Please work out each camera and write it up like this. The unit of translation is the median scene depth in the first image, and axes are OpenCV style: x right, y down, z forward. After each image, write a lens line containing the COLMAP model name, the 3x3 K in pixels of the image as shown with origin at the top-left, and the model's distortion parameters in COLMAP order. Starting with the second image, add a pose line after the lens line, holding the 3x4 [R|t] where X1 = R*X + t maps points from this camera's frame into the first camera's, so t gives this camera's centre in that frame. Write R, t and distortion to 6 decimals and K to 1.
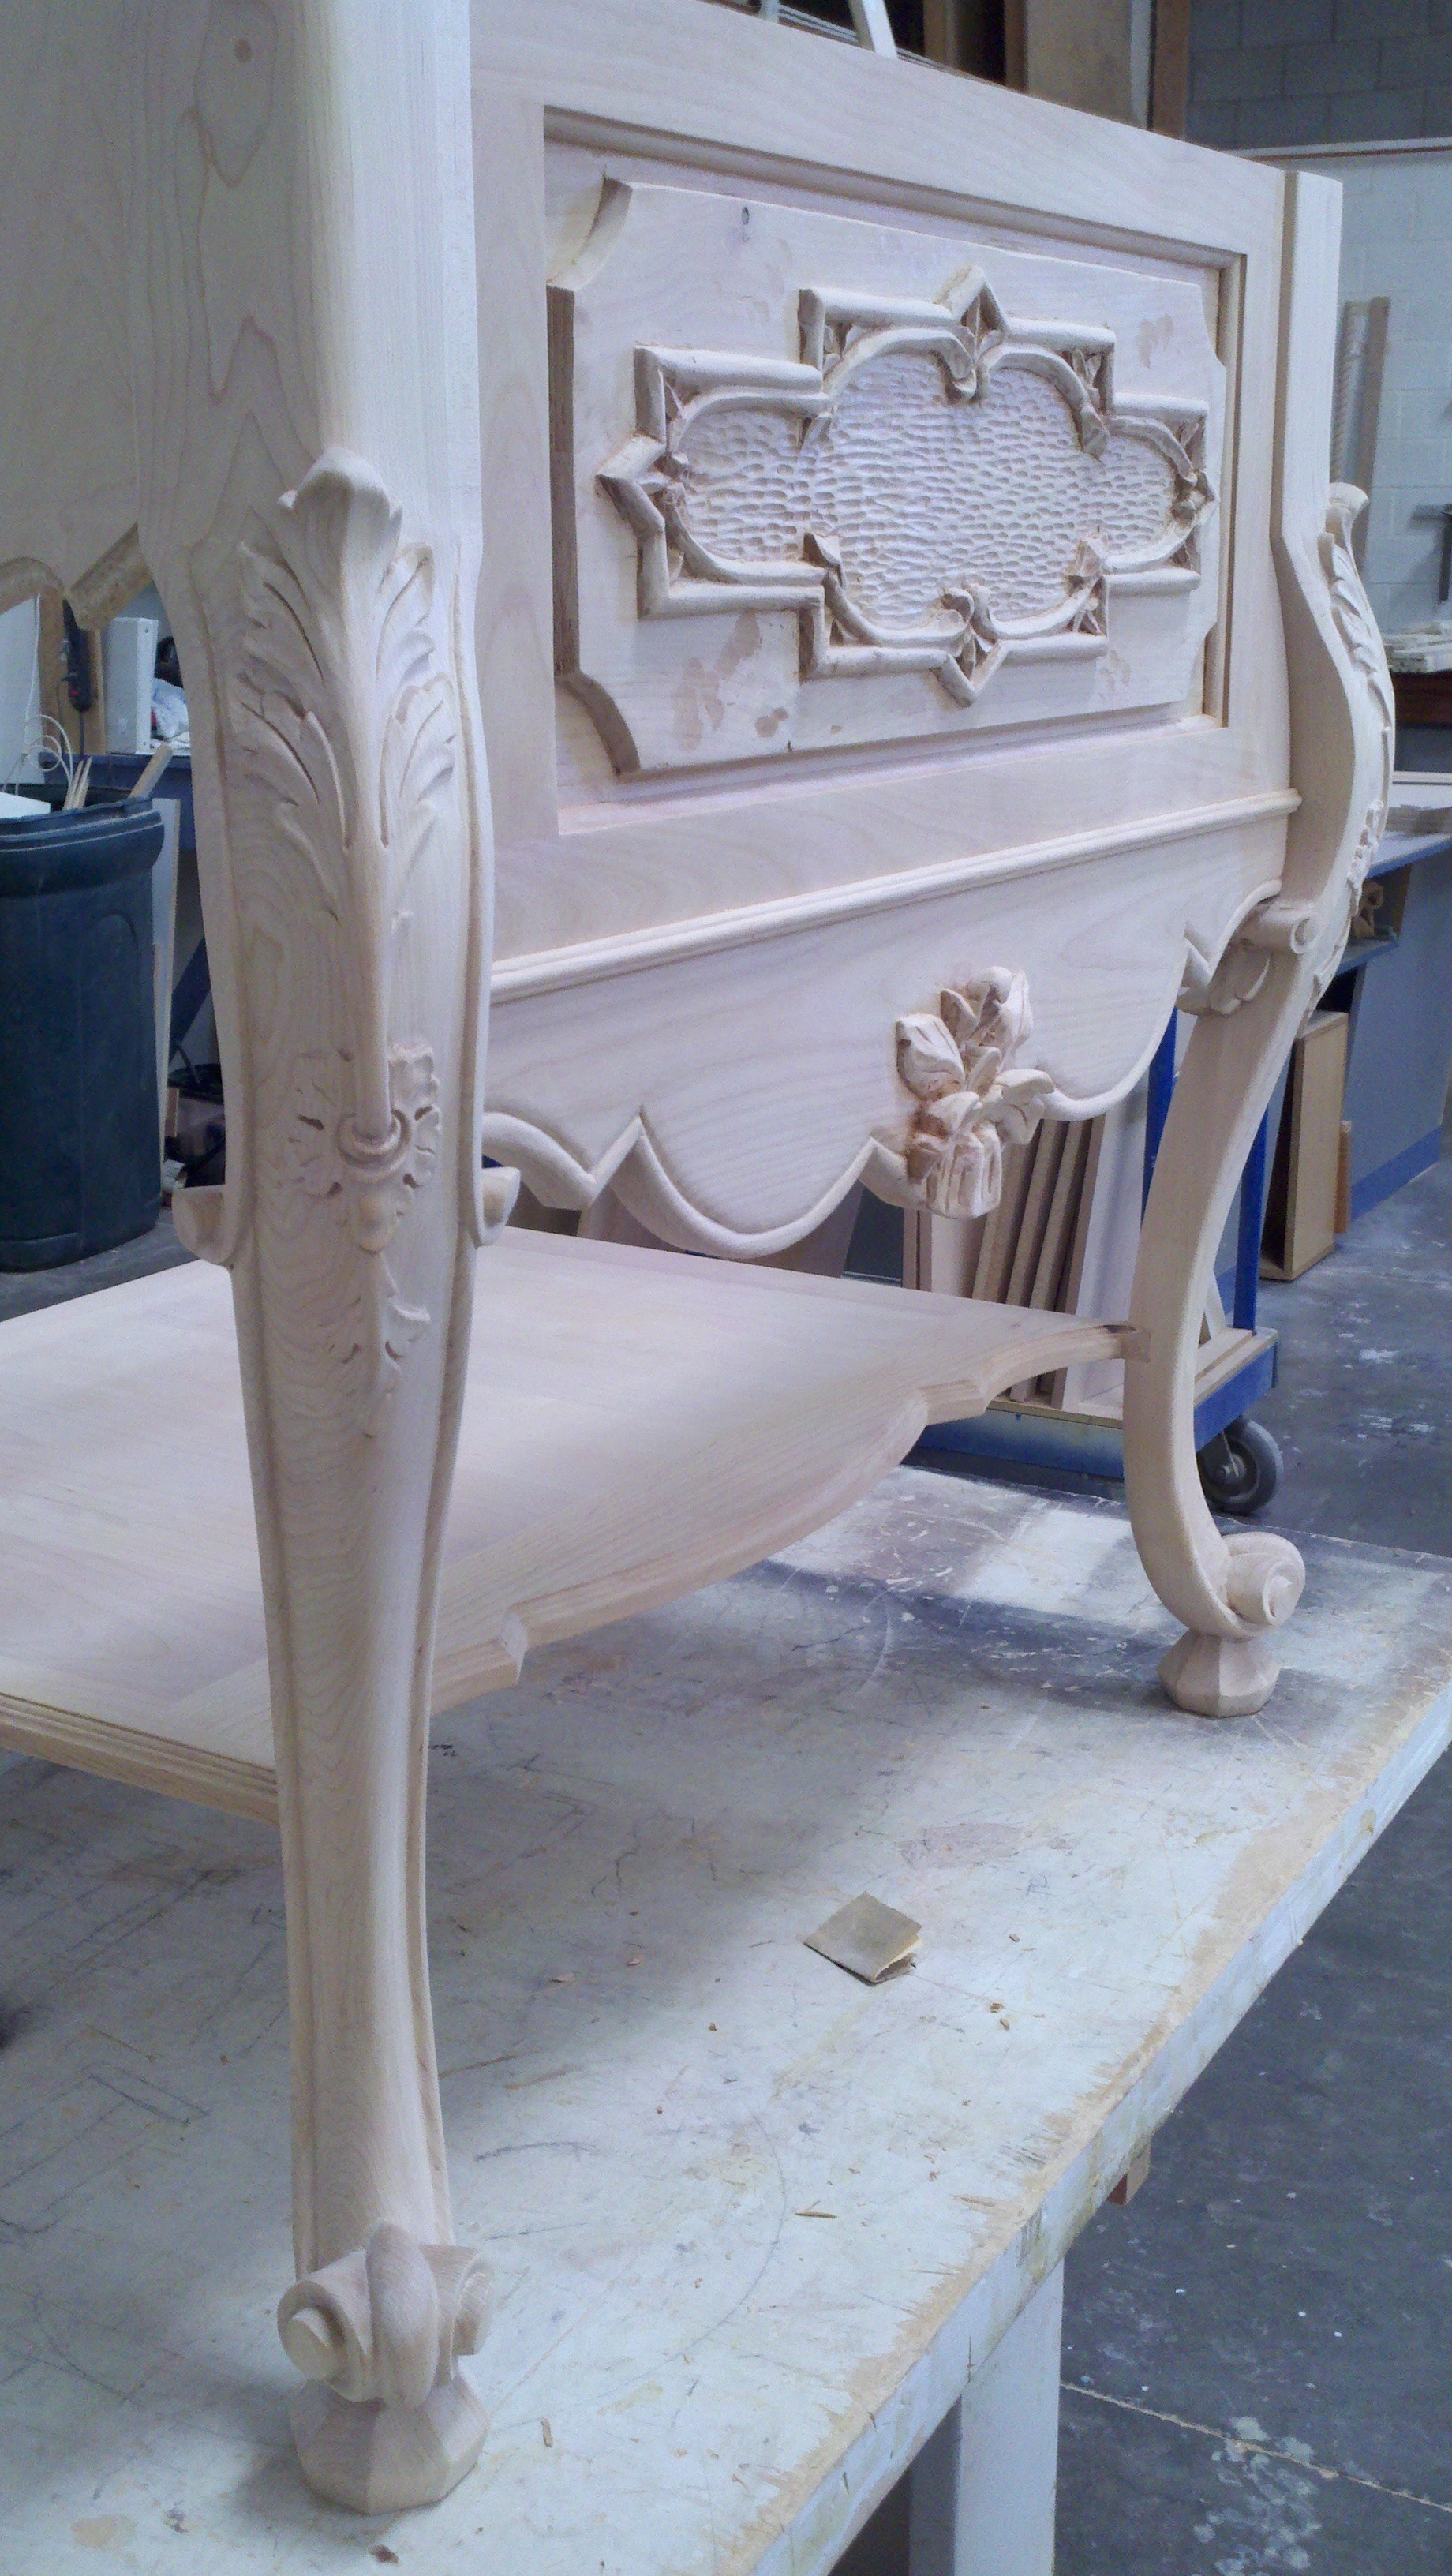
lens RADIAL K [[2909.6, 0, 726.0], [0, 2909.6, 1288.0], [0, 0, 1]] dist [0.036430, -0.058487]
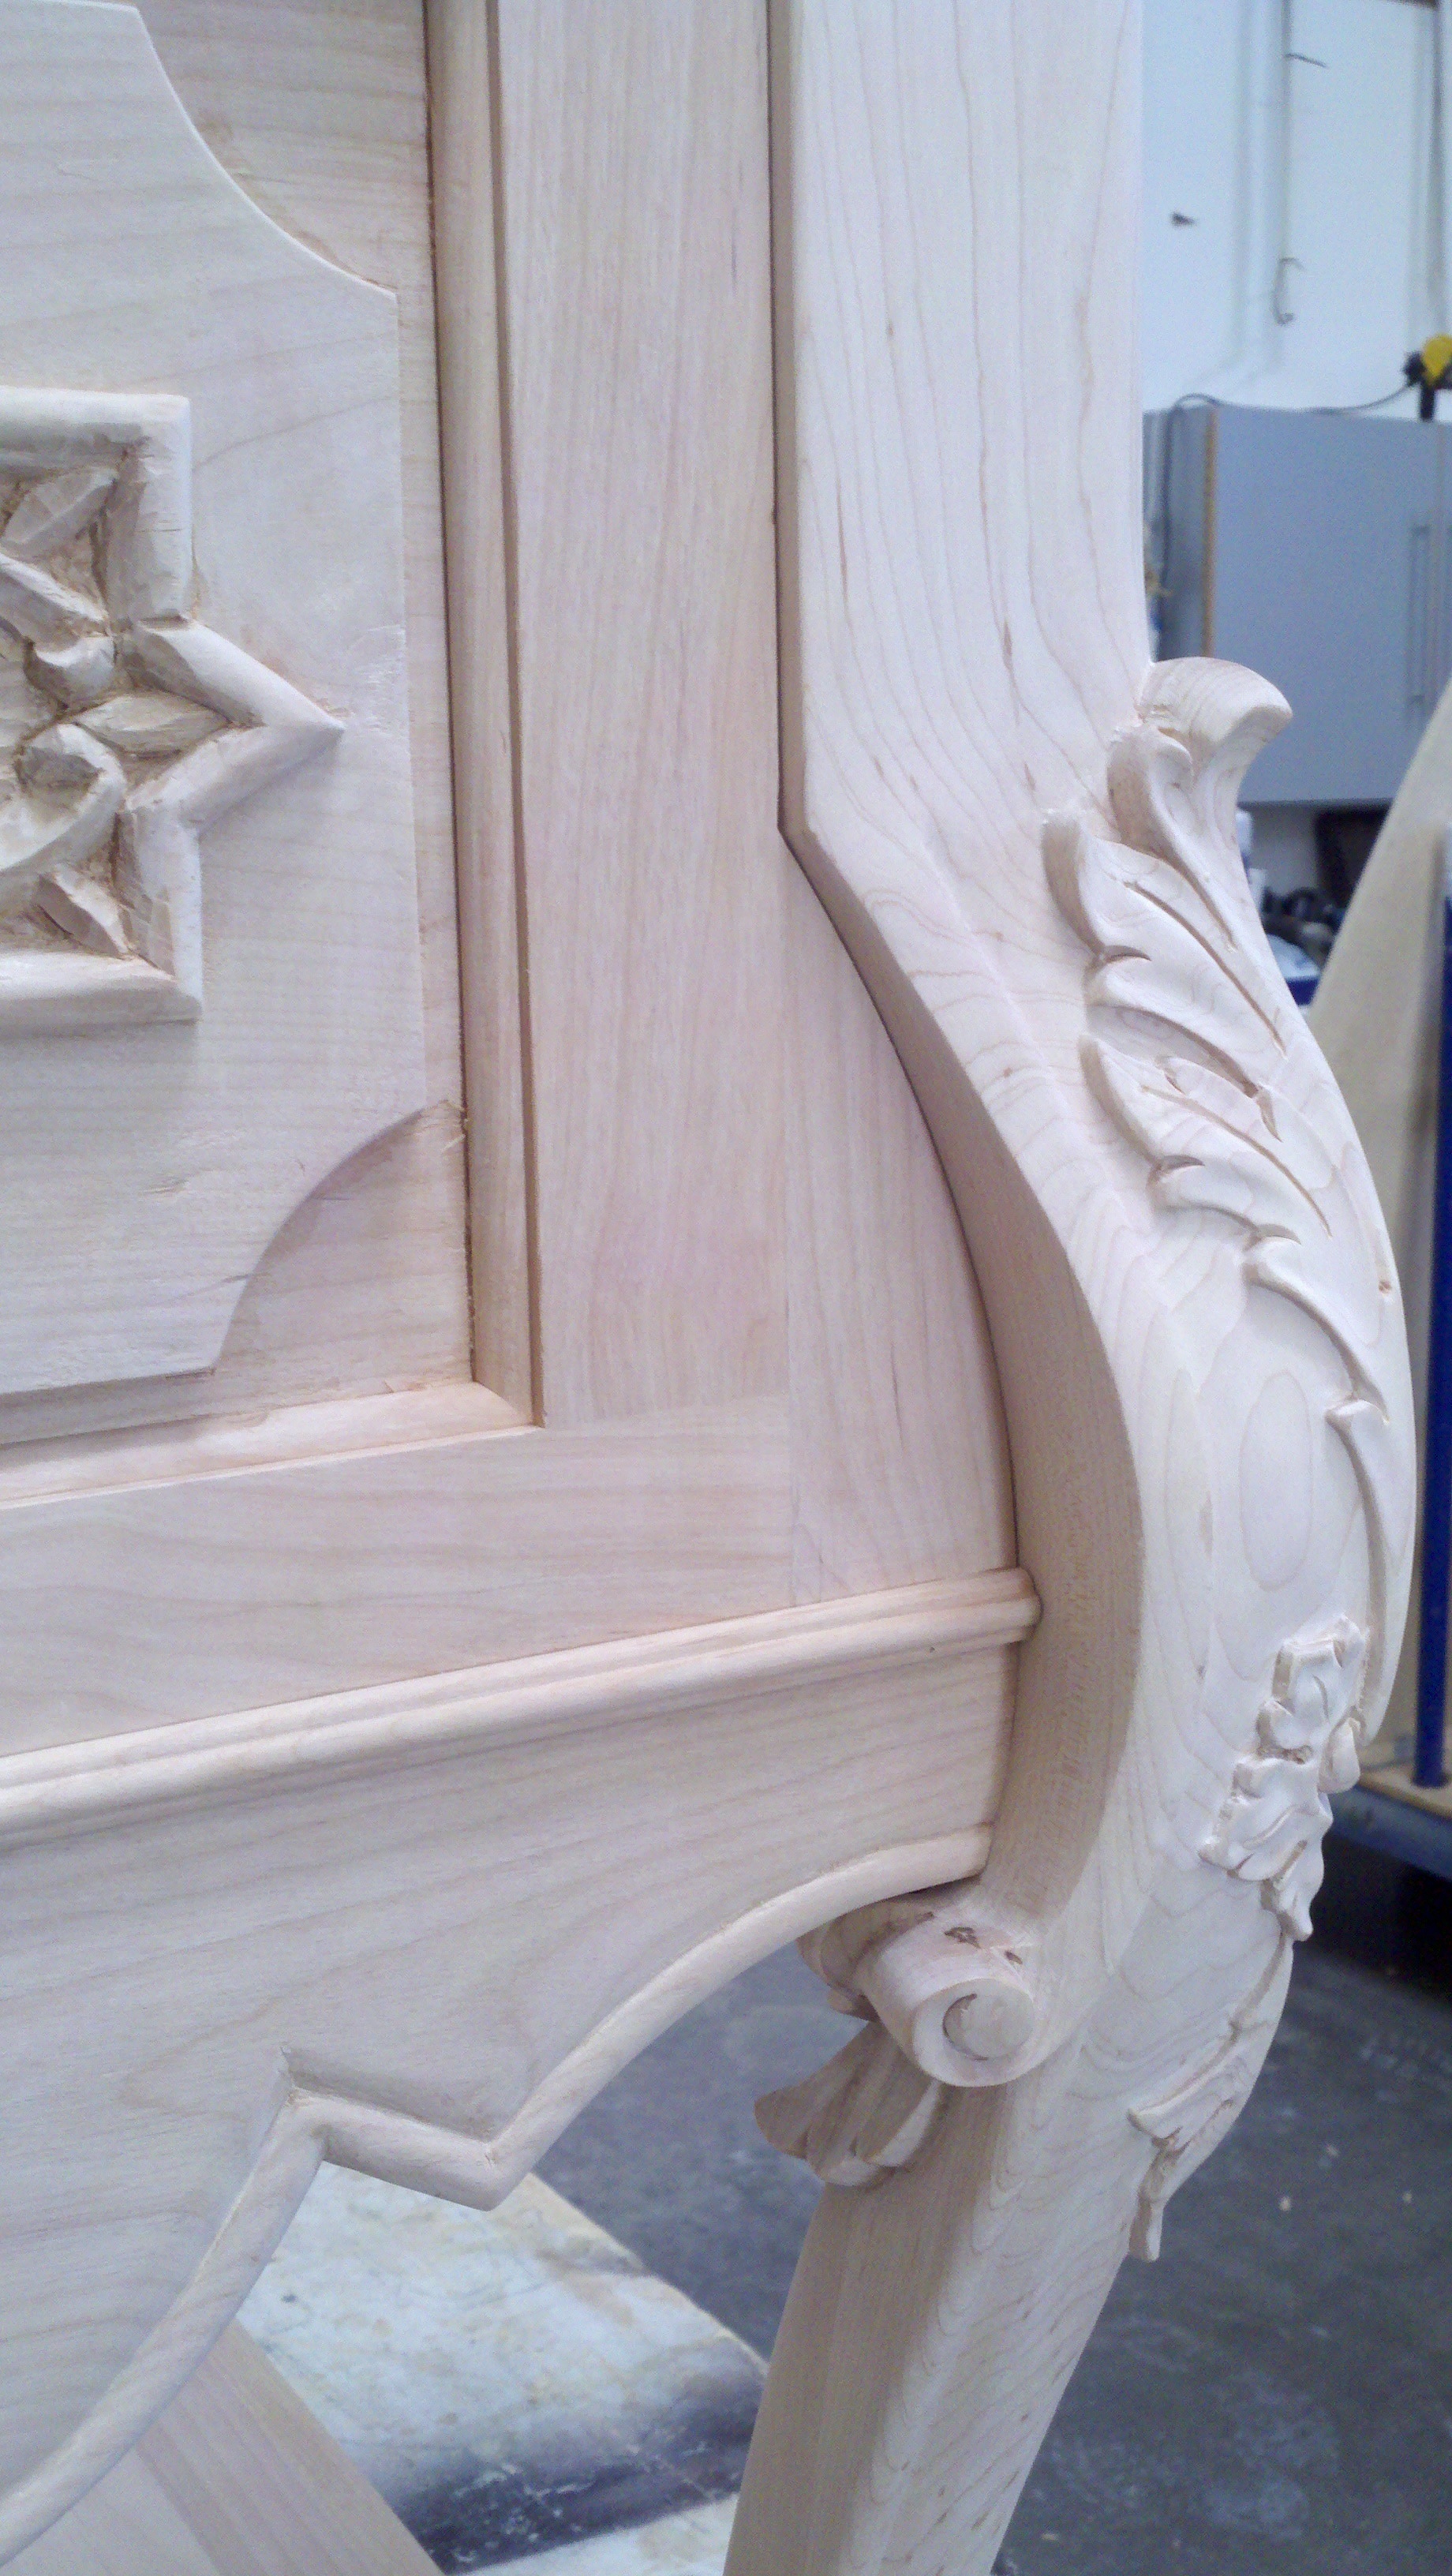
lens RADIAL K [[2909.6, 0, 726.0], [0, 2909.6, 1288.0], [0, 0, 1]] dist [0.036430, -0.058487]
pose [[0.879277, 0.065894, -0.471730, 0.414444], [-0.099834, 0.993881, -0.047255, -0.239362], [0.465730, 0.088645, 0.880476, 0.897843]]
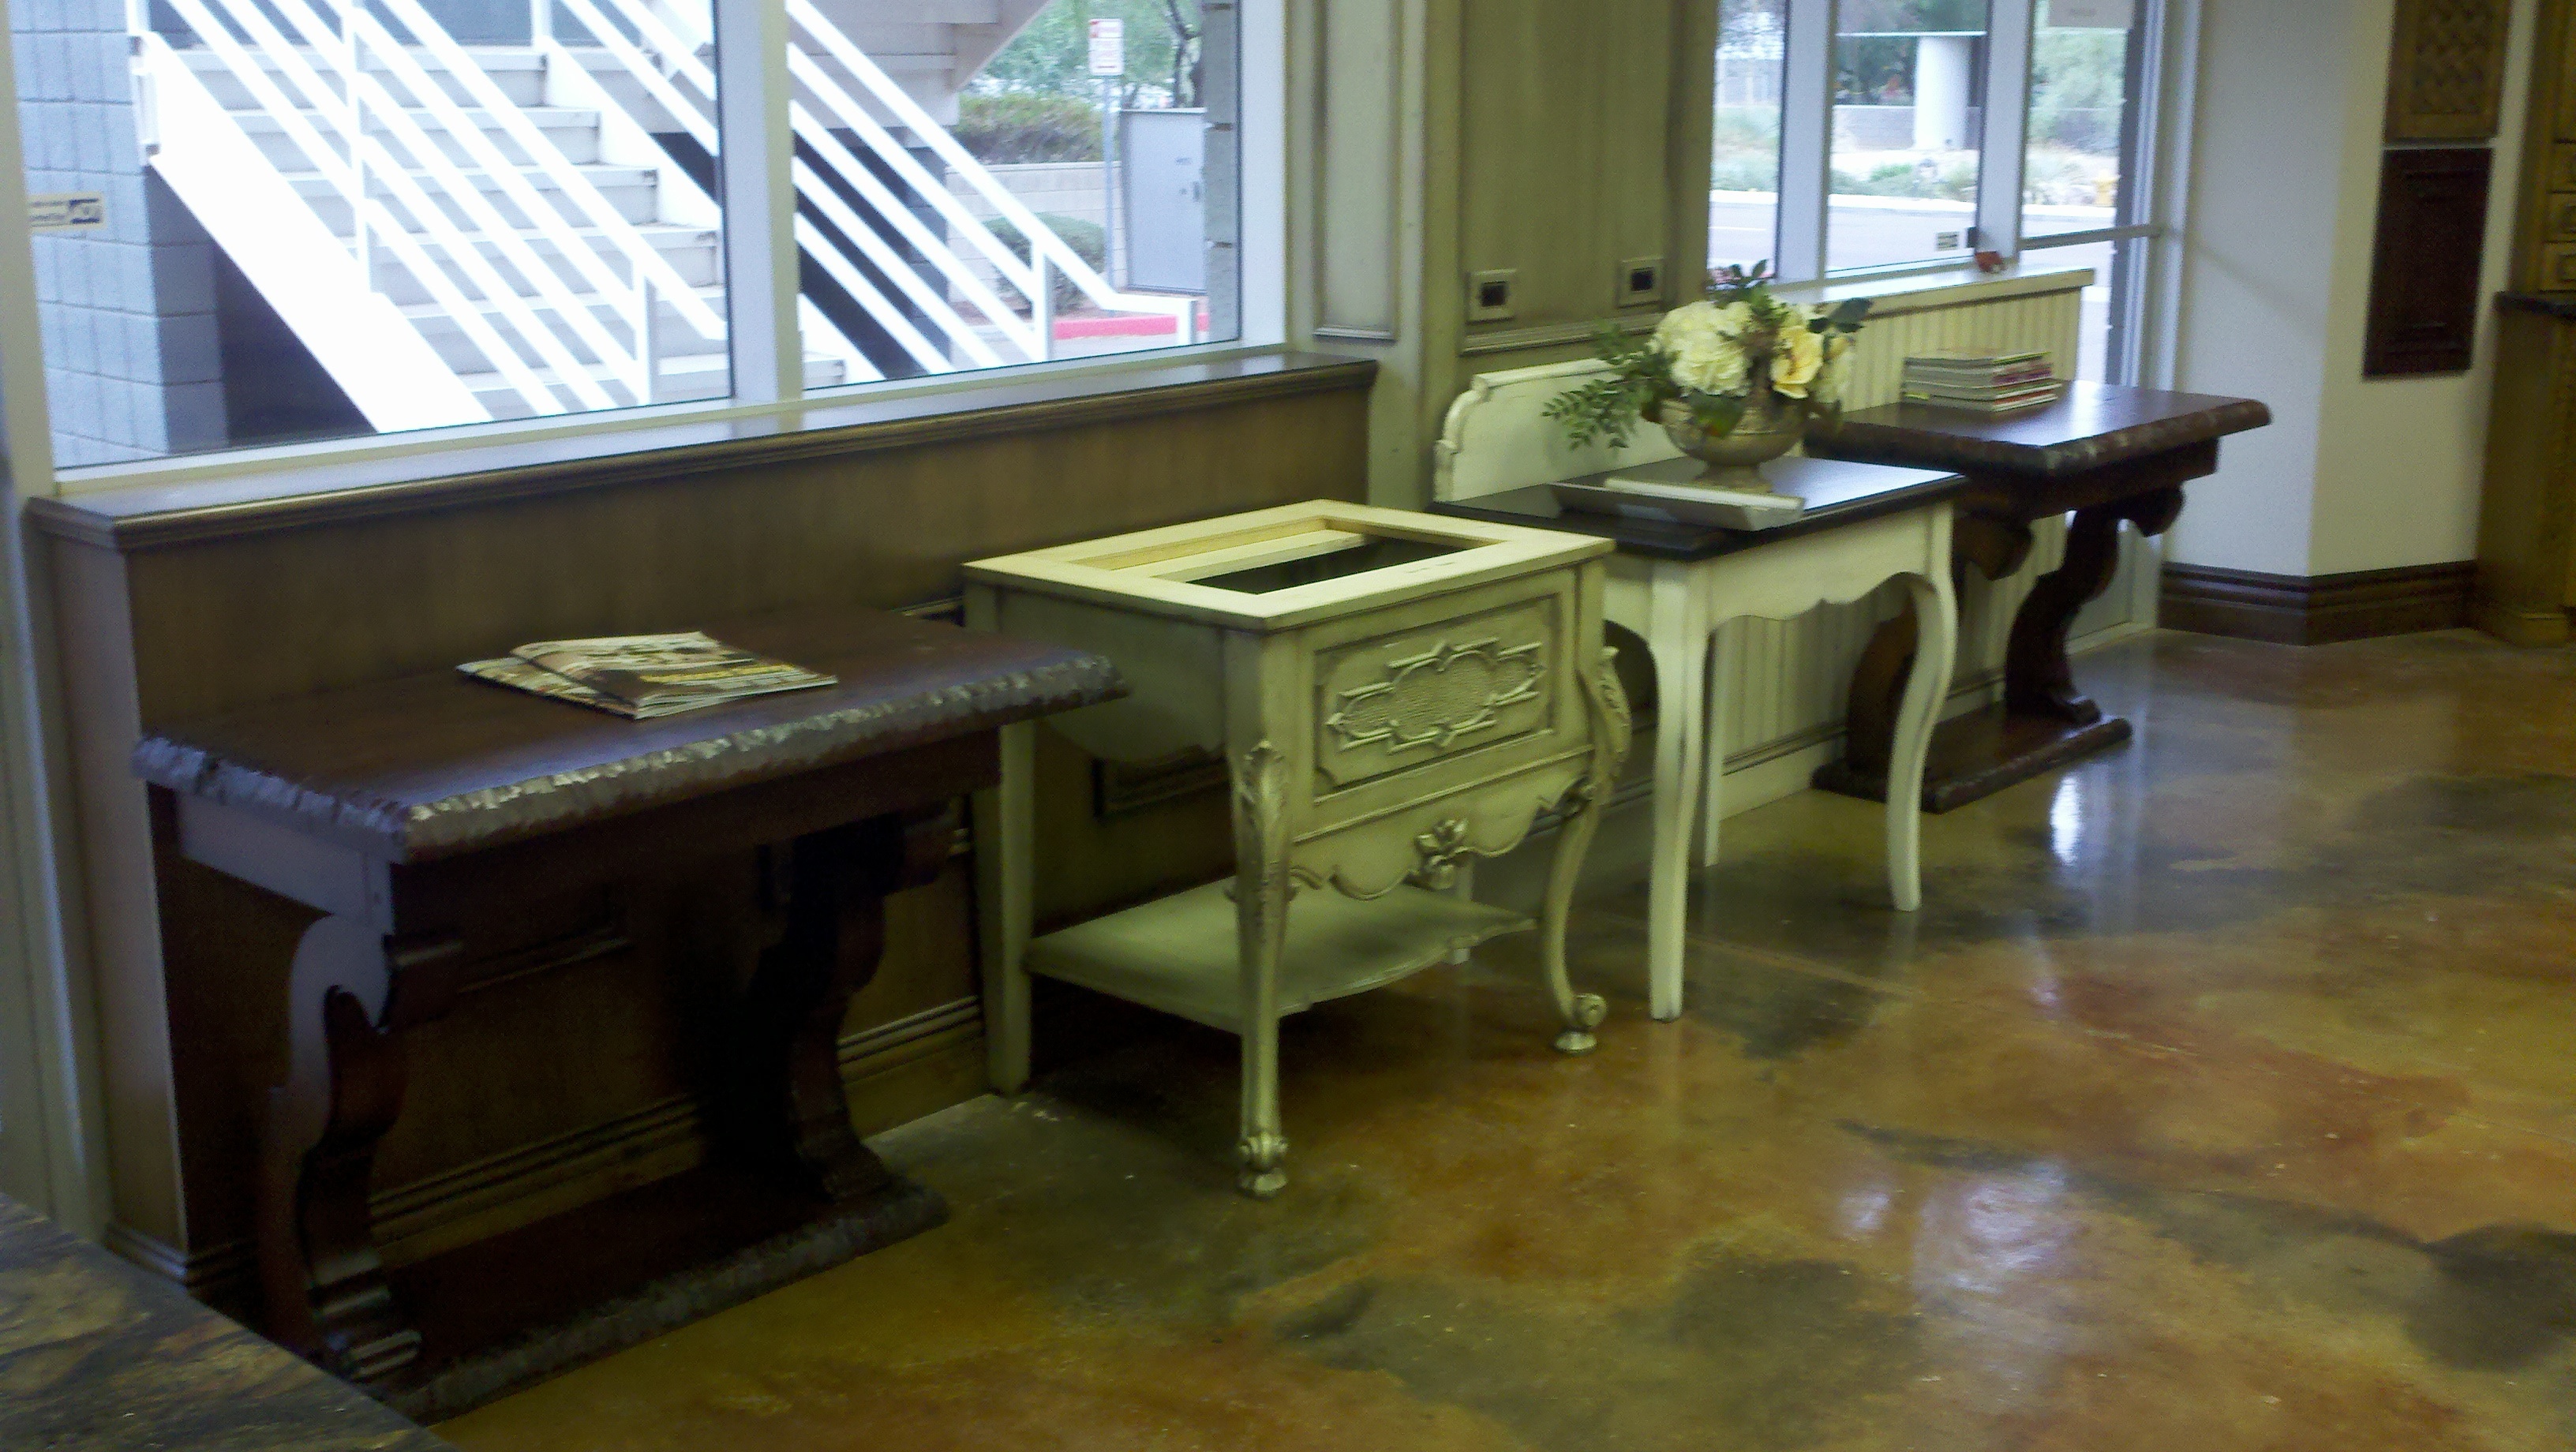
lens RADIAL K [[2909.6, 0, 1286.6], [0, 2909.6, 805.6], [0, 0, 1]] dist [0.036430, -0.058487]
pose [[0.986734, 0.043776, -0.156333, 0.472422], [-0.043165, 0.999041, 0.007303, -0.152379], [0.156502, -0.000458, 0.987677, -2.686711]]
